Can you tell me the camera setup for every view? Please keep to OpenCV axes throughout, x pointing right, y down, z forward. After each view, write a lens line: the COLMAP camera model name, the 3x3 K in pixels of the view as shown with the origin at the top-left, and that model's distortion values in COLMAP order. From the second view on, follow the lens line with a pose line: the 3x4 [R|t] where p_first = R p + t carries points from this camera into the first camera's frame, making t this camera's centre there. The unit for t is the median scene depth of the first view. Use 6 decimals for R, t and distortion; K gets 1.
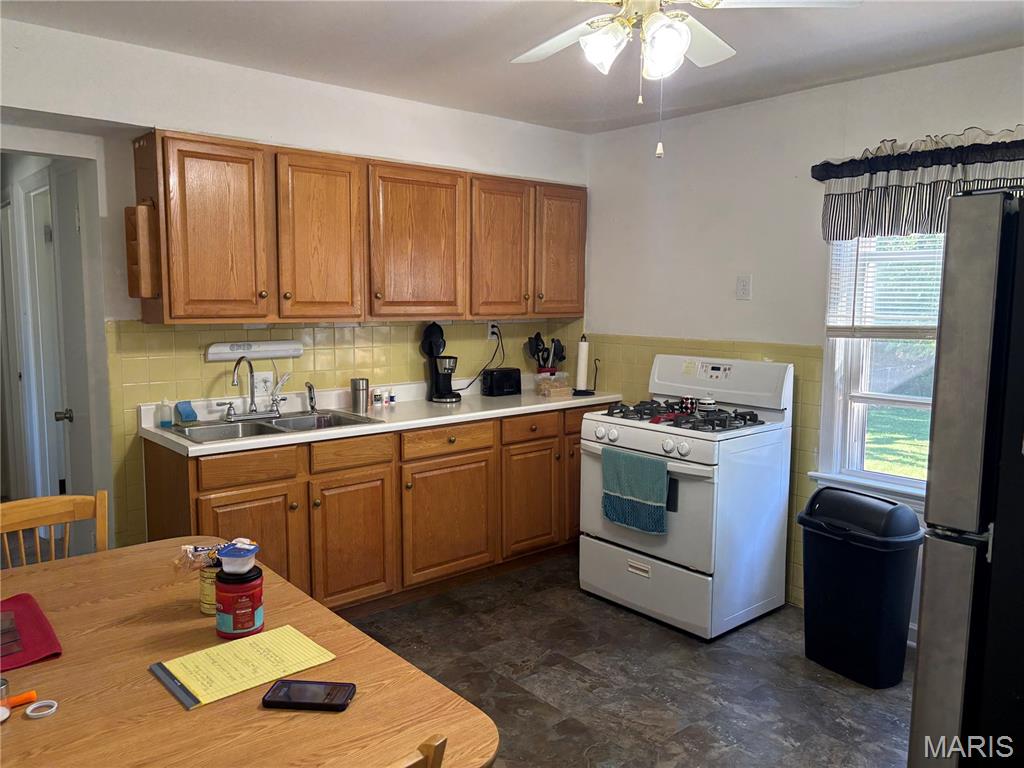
lens RADIAL K [[773.8, 0, 505.1], [0, 773.8, 376.7], [0, 0, 1]] dist [0.102780, -0.153376]
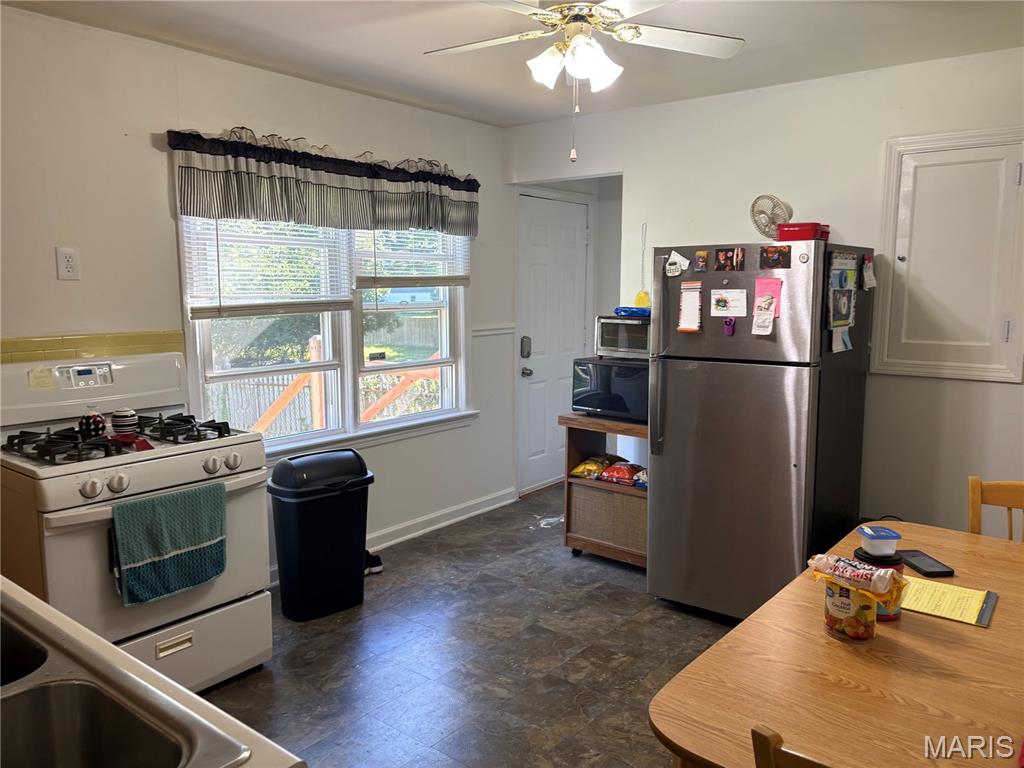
lens RADIAL K [[767.8, 0, 512.0], [0, 767.8, 384.0], [0, 0, 1]] dist [0.079218, -0.132791]
pose [[-0.192351, -0.138412, 0.971516, -0.584084], [0.101797, 0.981848, 0.160039, -0.084461], [-0.976032, 0.129681, -0.174769, 0.793608]]
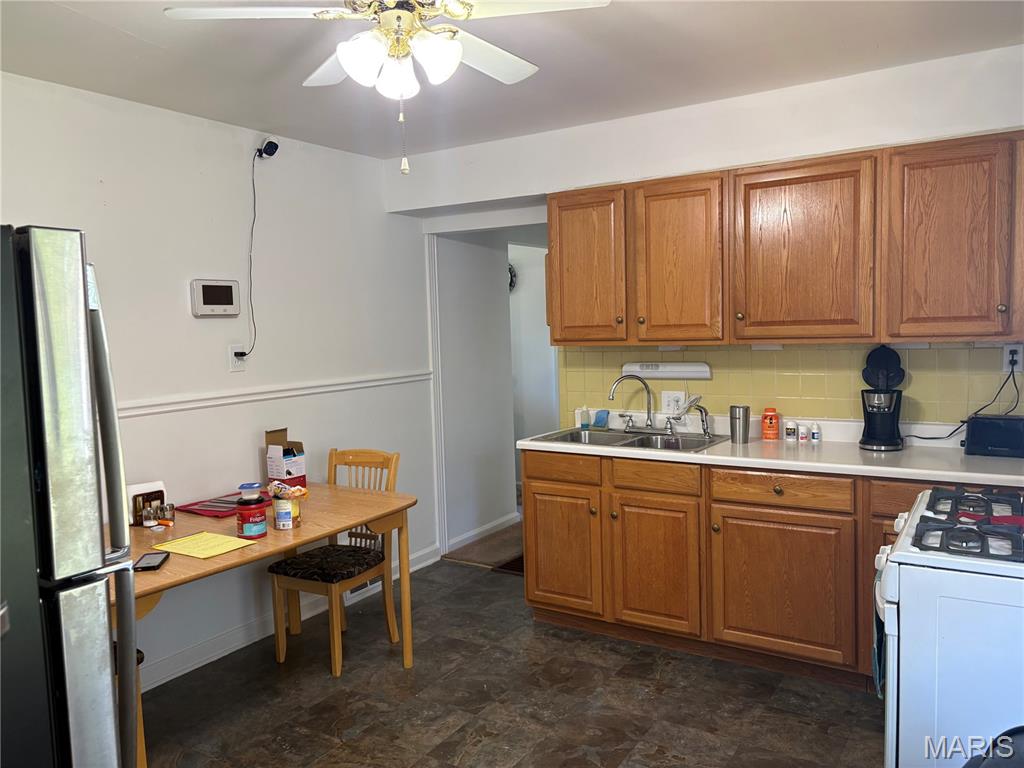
lens RADIAL K [[767.8, 0, 512.0], [0, 767.8, 384.0], [0, 0, 1]] dist [0.079218, -0.132791]
pose [[0.282845, 0.059927, -0.957292, 0.661396], [-0.068918, 0.996736, 0.042034, -0.047153], [0.956687, 0.054086, 0.286052, 0.514988]]
